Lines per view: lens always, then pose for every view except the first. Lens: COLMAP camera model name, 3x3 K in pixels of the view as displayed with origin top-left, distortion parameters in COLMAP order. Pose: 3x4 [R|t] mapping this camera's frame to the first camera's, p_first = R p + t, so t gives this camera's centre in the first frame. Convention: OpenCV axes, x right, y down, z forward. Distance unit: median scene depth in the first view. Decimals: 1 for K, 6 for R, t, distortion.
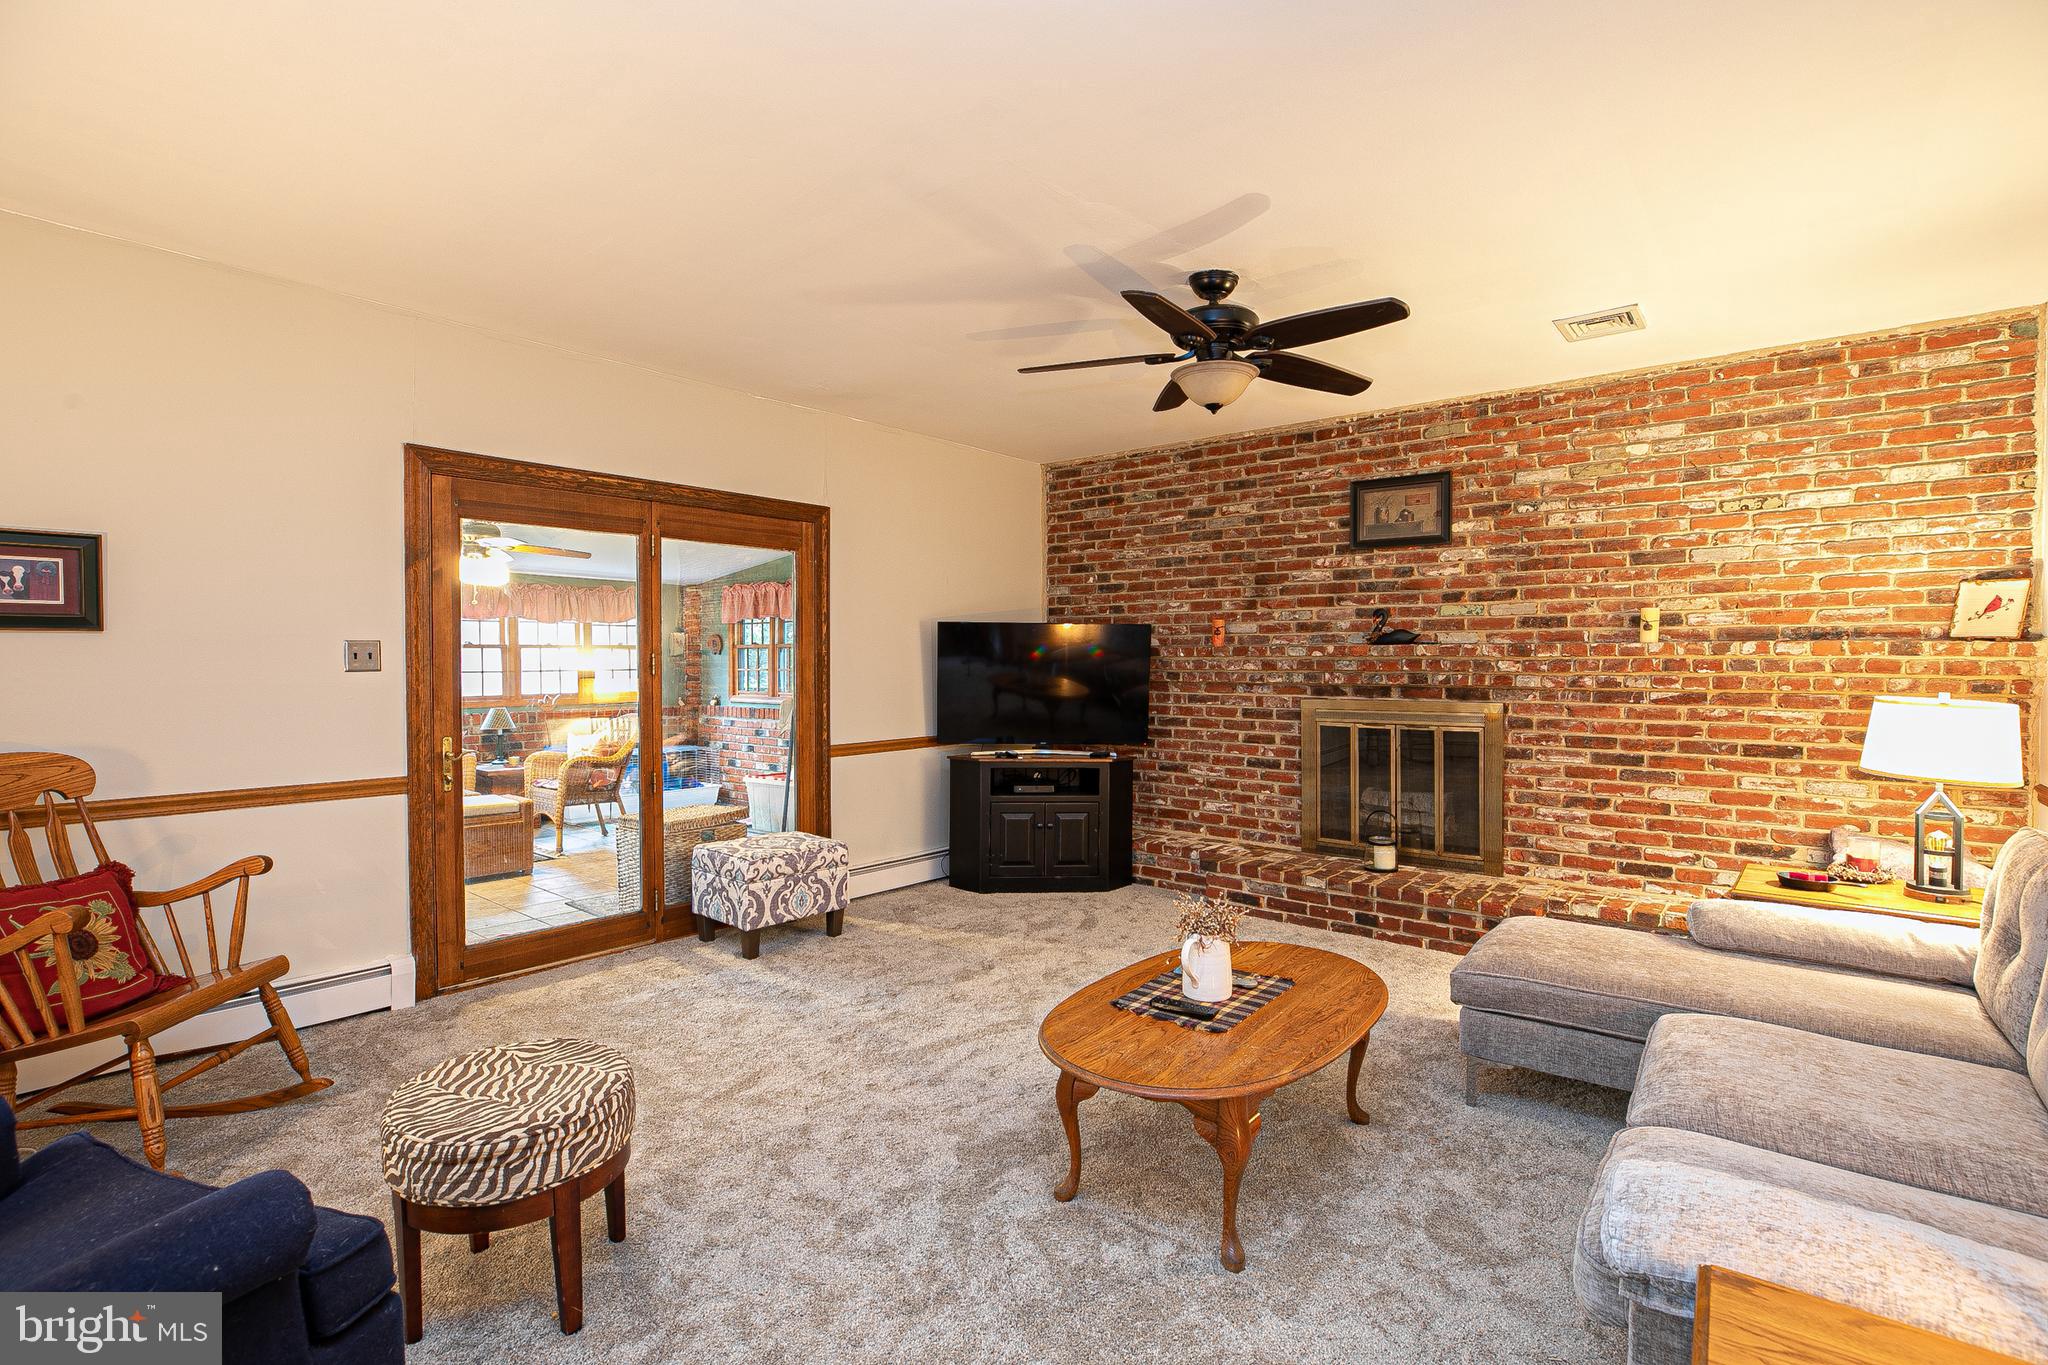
lens RADIAL K [[942.6, 0, 1042.5], [0, 942.6, 672.8], [0, 0, 1]] dist [-0.025079, 0.006277]
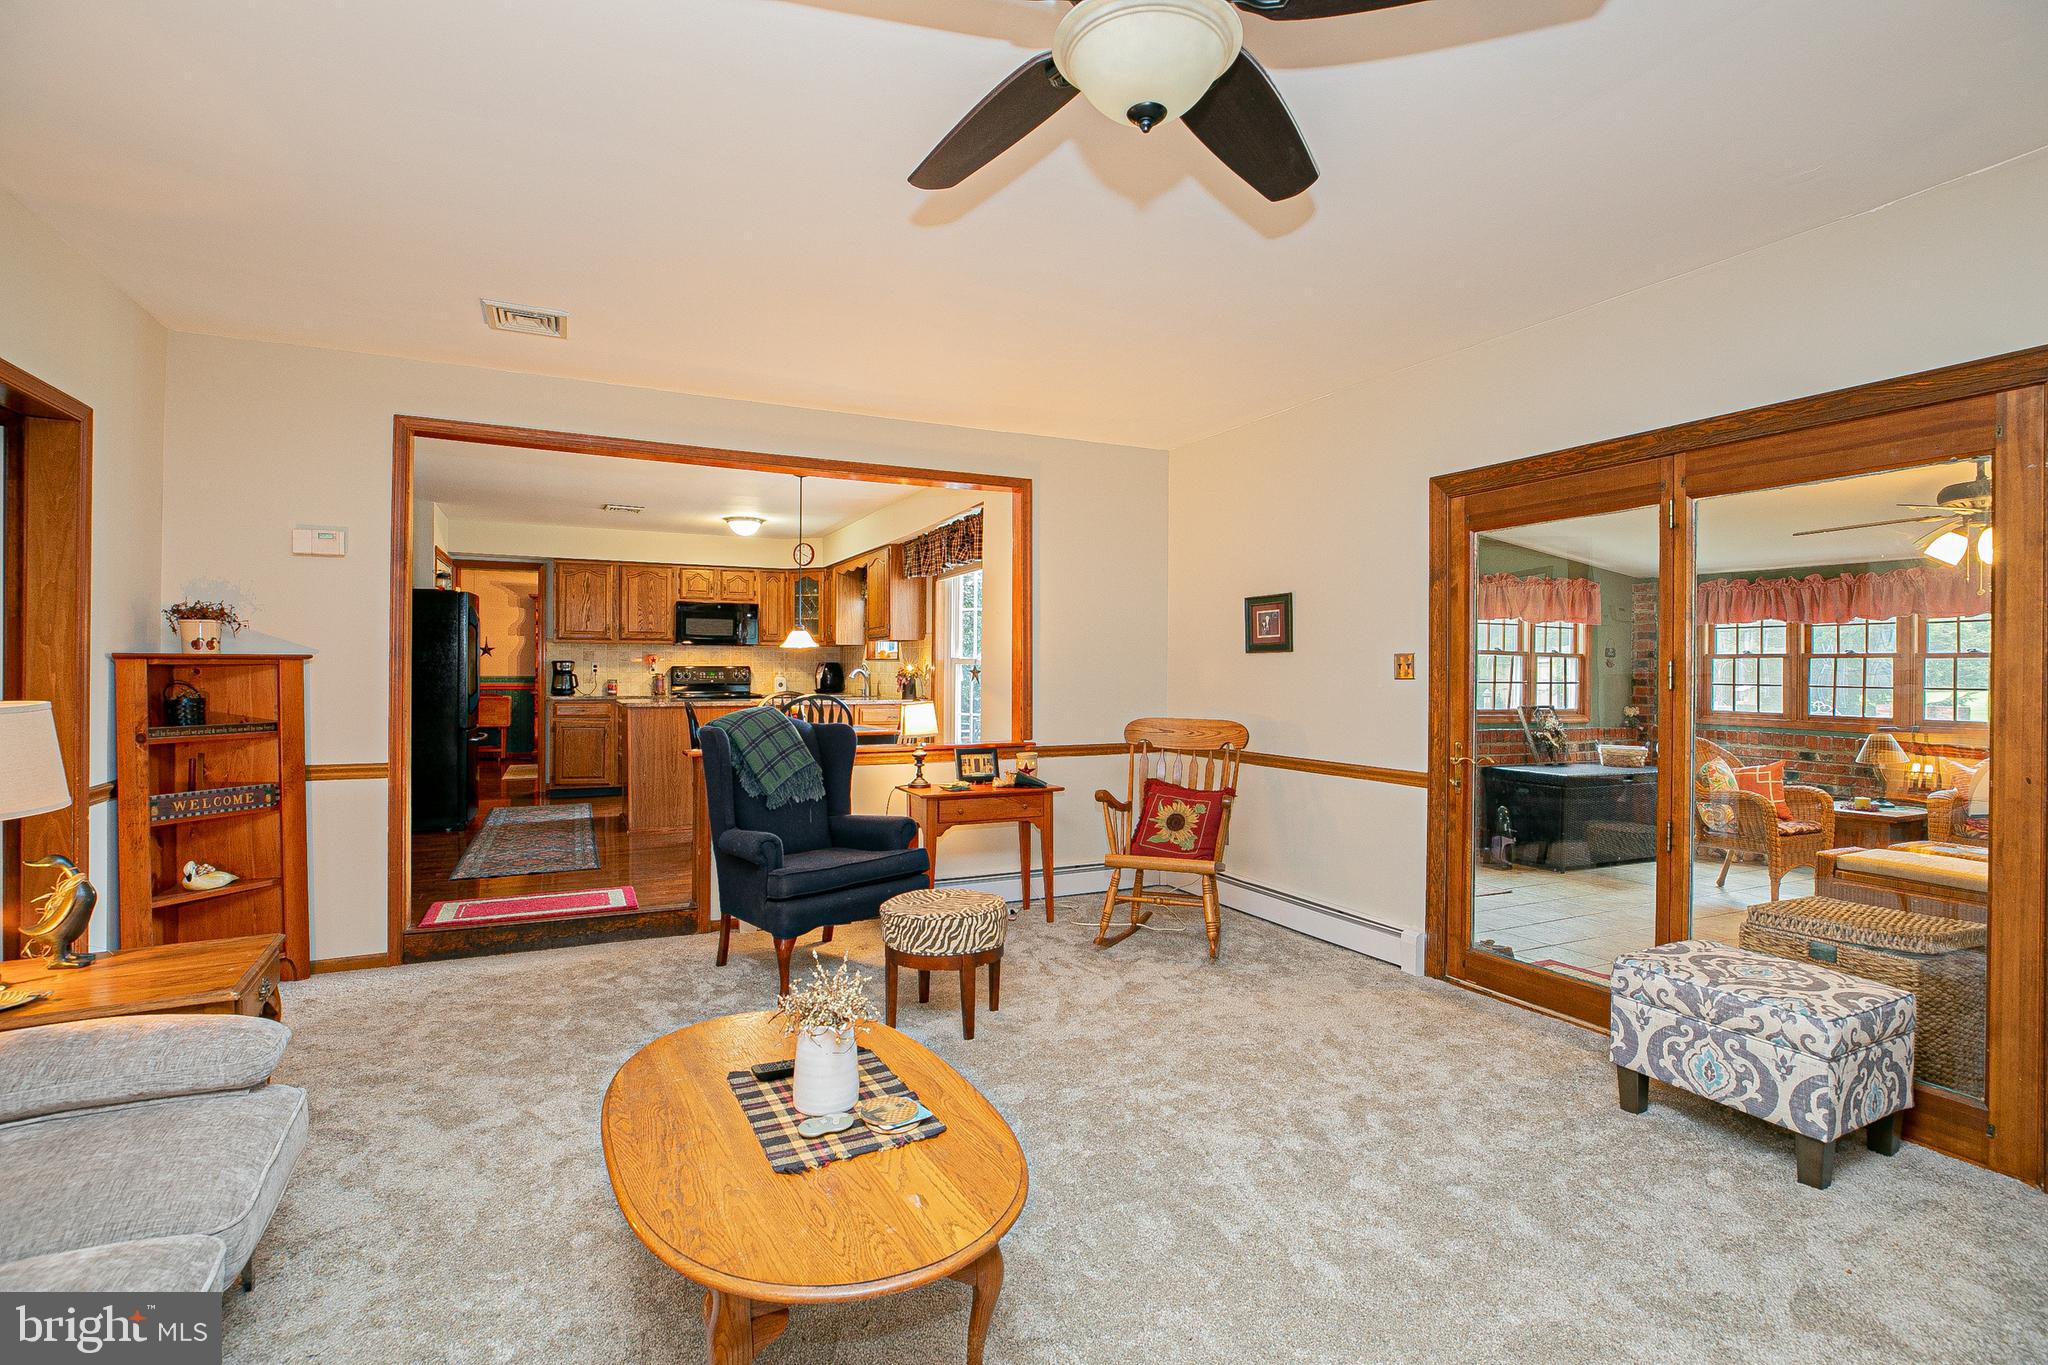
lens RADIAL K [[942.6, 0, 1018.7], [0, 942.6, 680.1], [0, 0, 1]] dist [-0.025079, 0.006277]
pose [[-0.399250, 0.002180, -0.916840, 0.303850], [-0.022635, 0.999669, 0.012233, -0.001889], [0.916563, 0.025636, -0.399068, 0.545628]]
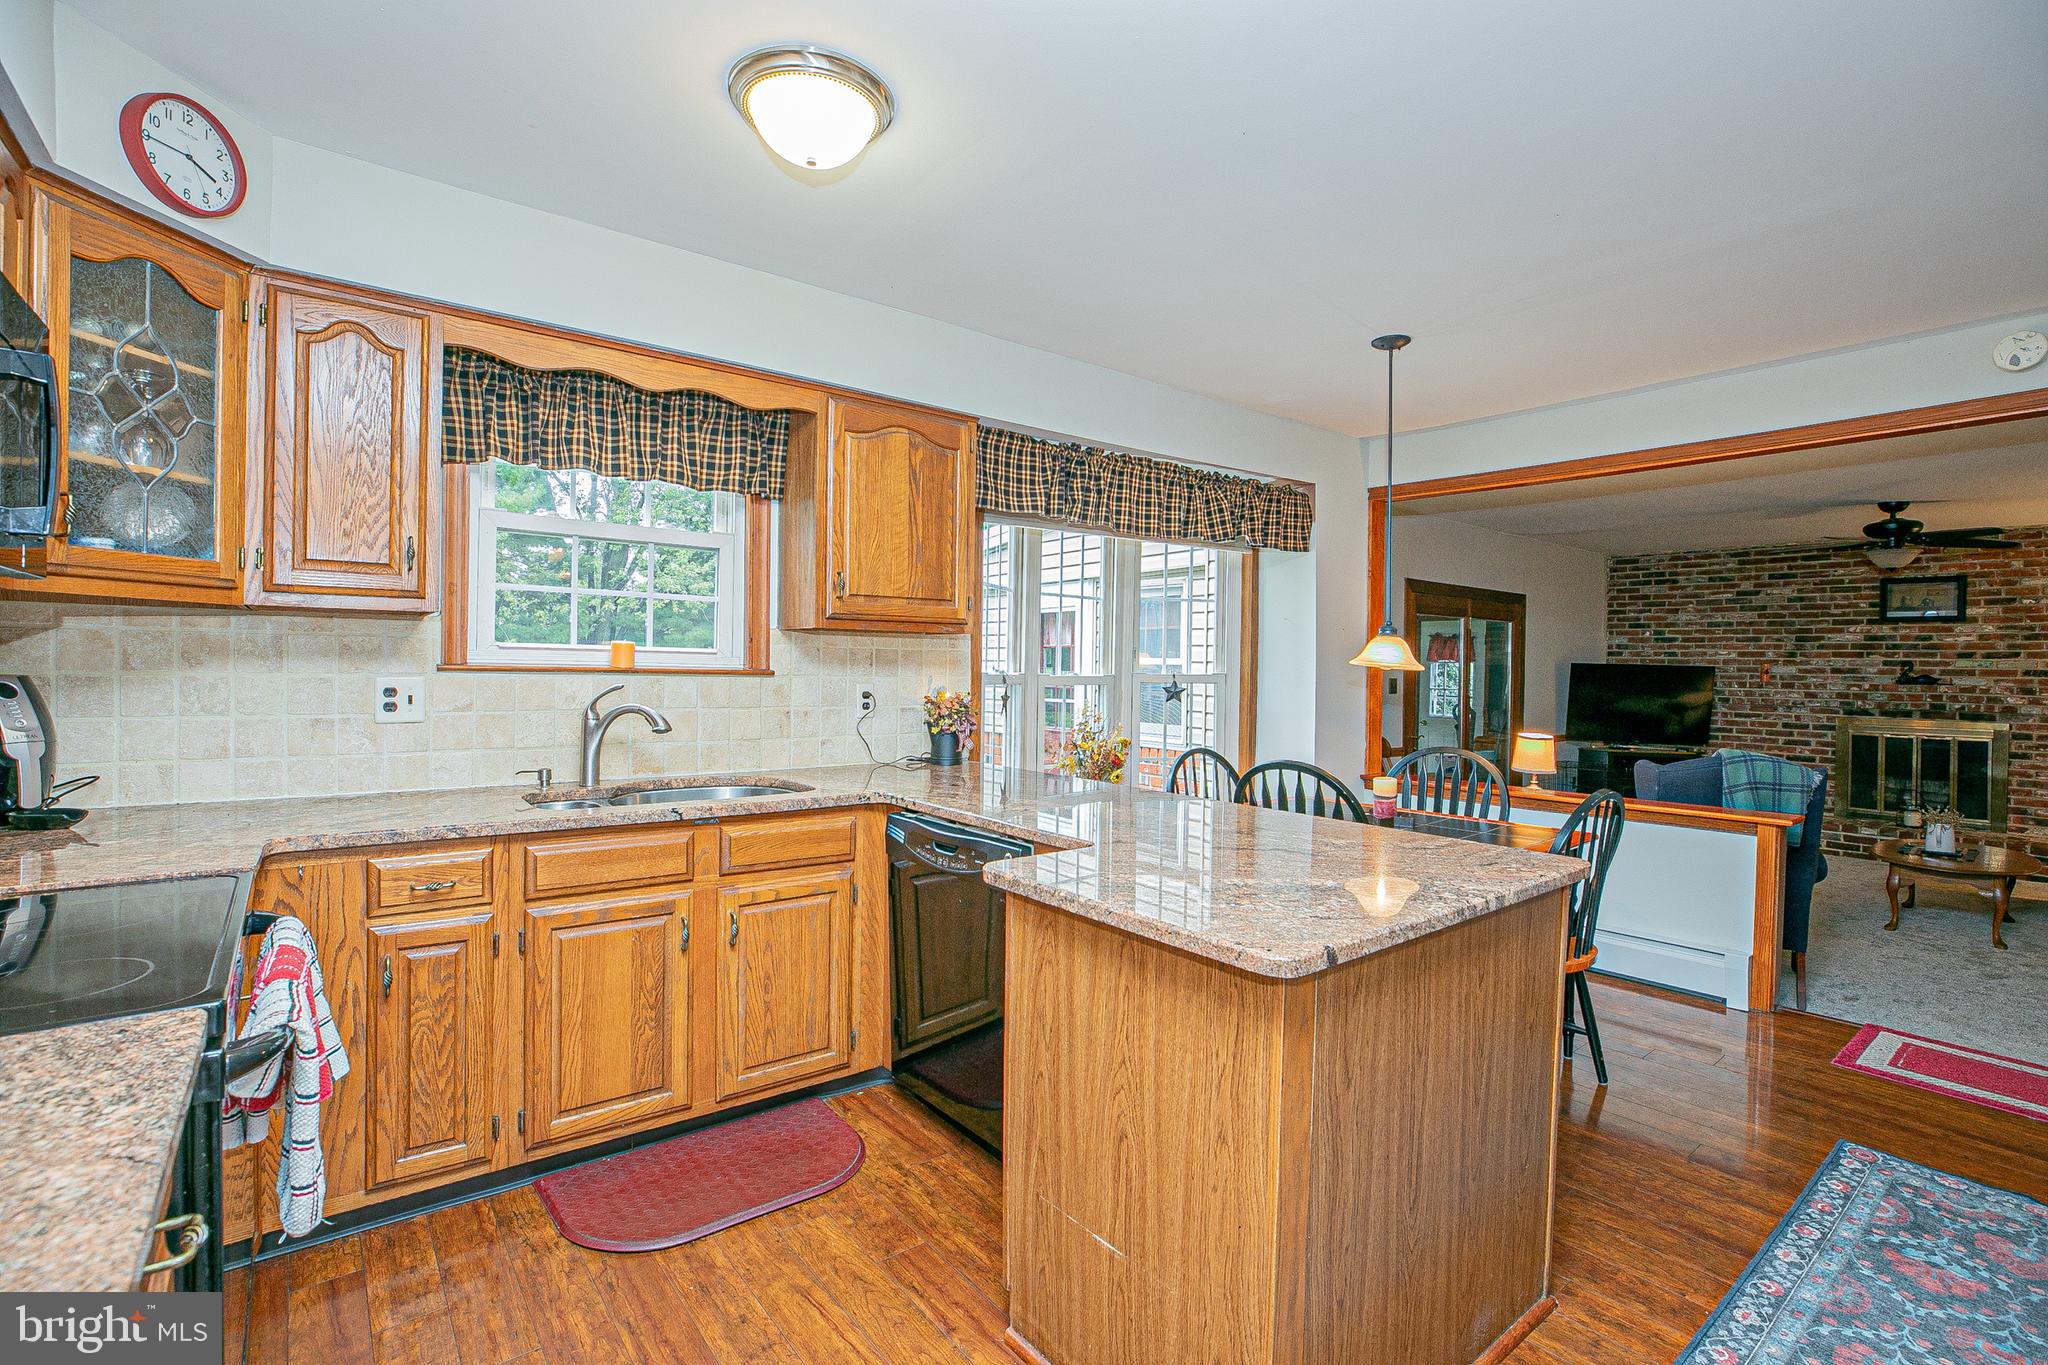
lens RADIAL K [[942.6, 0, 1008.0], [0, 942.6, 674.0], [0, 0, 1]] dist [-0.025079, 0.006277]
pose [[0.977531, 0.018798, -0.209950, -0.768932], [-0.019689, 0.999804, -0.002157, -0.013899], [0.209868, 0.006243, 0.977710, -0.810796]]
